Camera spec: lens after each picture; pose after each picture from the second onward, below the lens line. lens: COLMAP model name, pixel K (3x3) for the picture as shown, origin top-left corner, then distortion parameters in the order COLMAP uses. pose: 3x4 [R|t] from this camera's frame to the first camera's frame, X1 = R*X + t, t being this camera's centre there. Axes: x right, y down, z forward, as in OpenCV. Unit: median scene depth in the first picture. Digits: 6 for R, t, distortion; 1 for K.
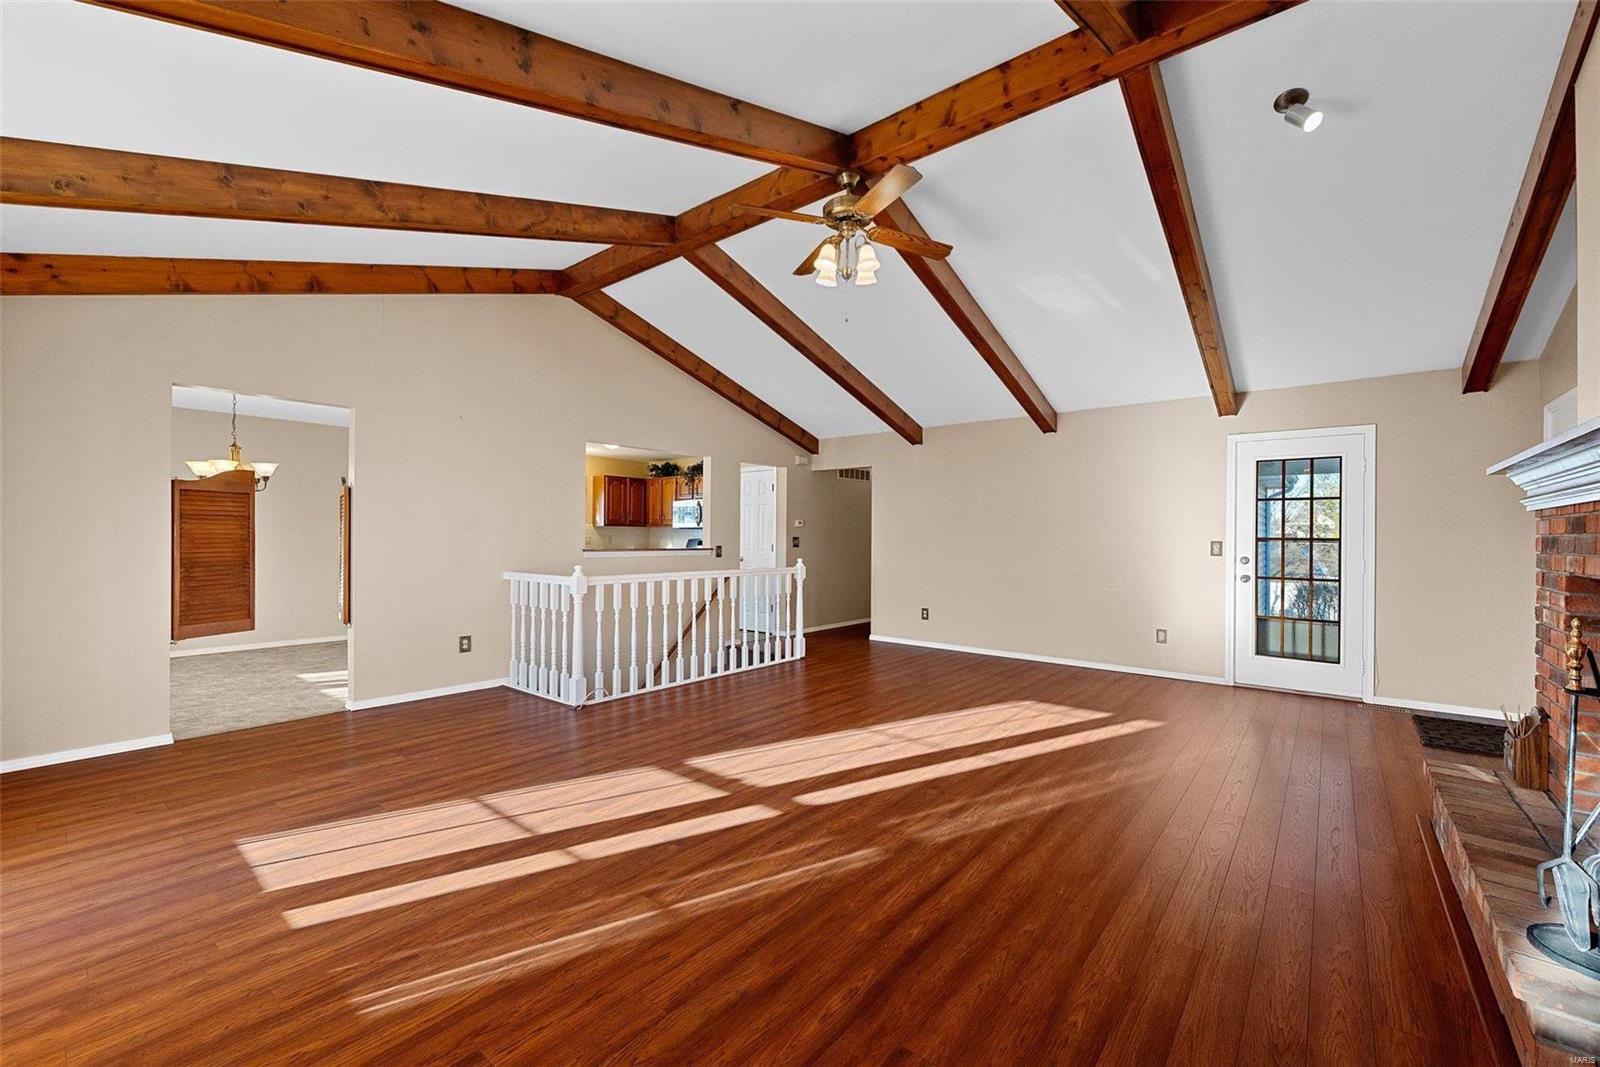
lens RADIAL K [[631.1, 0, 811.2], [0, 631.1, 535.8], [0, 0, 1]] dist [0.001496, 0.000317]
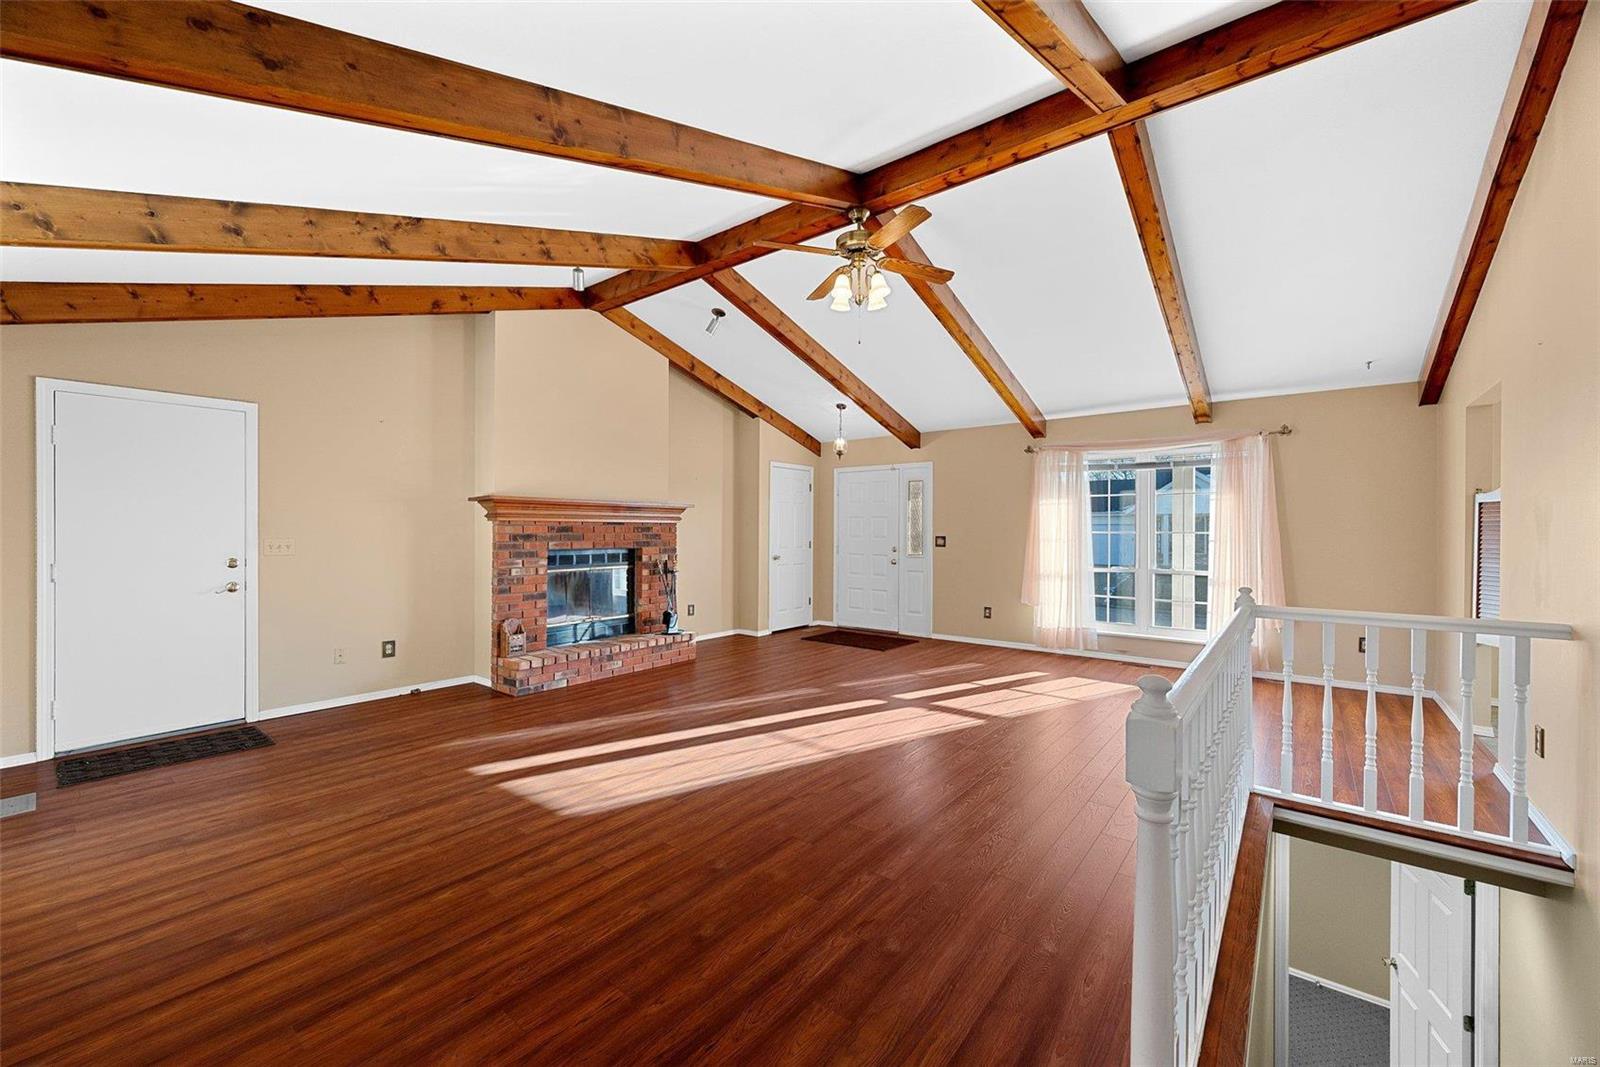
lens RADIAL K [[631.1, 0, 801.0], [0, 631.1, 532.5], [0, 0, 1]] dist [0.001496, 0.000317]
pose [[-0.999860, -0.012585, -0.010999, 0.200882], [-0.012624, 0.999914, 0.003485, -0.013560], [0.010954, 0.003624, -0.999933, 2.464218]]
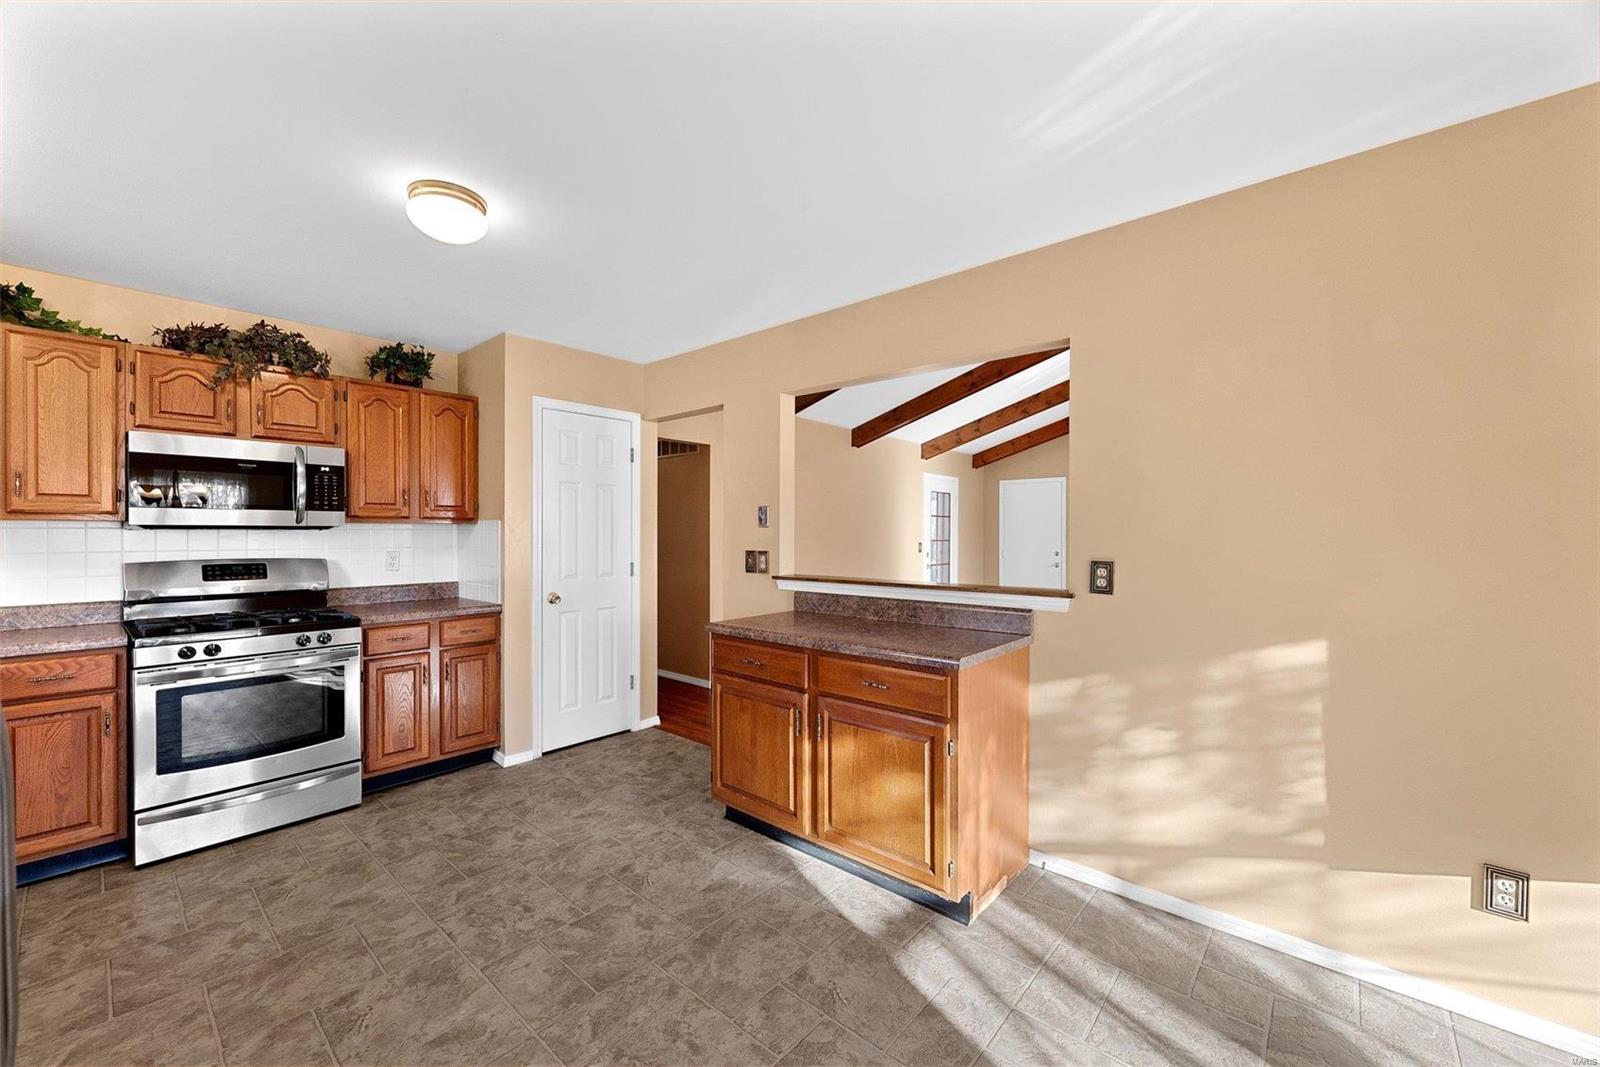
lens RADIAL K [[631.1, 0, 797.5], [0, 631.1, 534.8], [0, 0, 1]] dist [0.001496, 0.000317]
pose [[0.040870, -0.010767, 0.999106, -1.461305], [-0.002382, 0.999938, 0.010874, -0.040579], [-0.999162, -0.002824, 0.040842, 2.173026]]
